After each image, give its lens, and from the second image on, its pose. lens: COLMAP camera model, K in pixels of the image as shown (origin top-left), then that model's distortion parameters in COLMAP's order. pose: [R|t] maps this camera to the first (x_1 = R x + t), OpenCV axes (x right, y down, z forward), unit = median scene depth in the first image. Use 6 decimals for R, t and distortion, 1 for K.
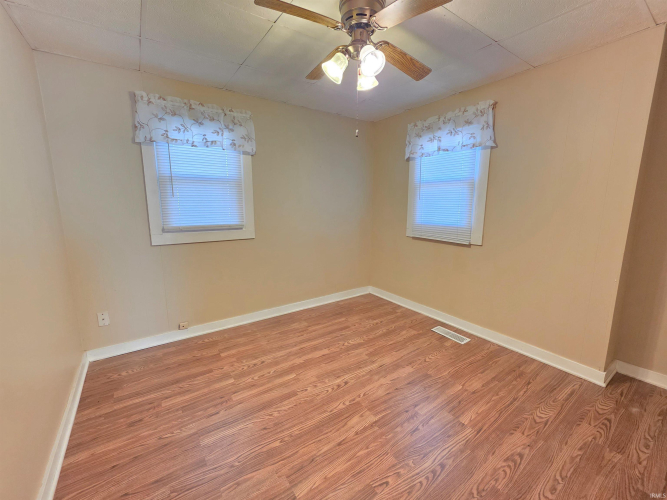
lens RADIAL K [[269.3, 0, 330.2], [0, 269.3, 249.2], [0, 0, 1]] dist [0.000470, -0.000154]
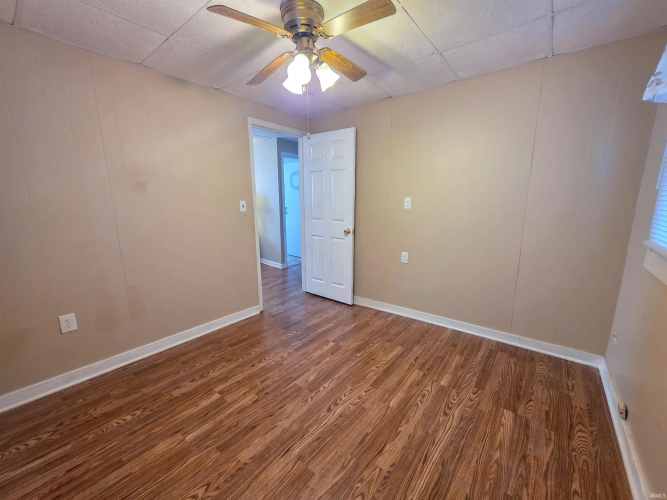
lens RADIAL K [[269.3, 0, 330.2], [0, 269.3, 249.2], [0, 0, 1]] dist [0.000470, -0.000154]
pose [[-0.955035, 0.062879, -0.289750, 0.289073], [-0.044255, 0.936075, 0.349006, -0.302219], [0.293173, 0.346136, -0.891201, 1.678015]]
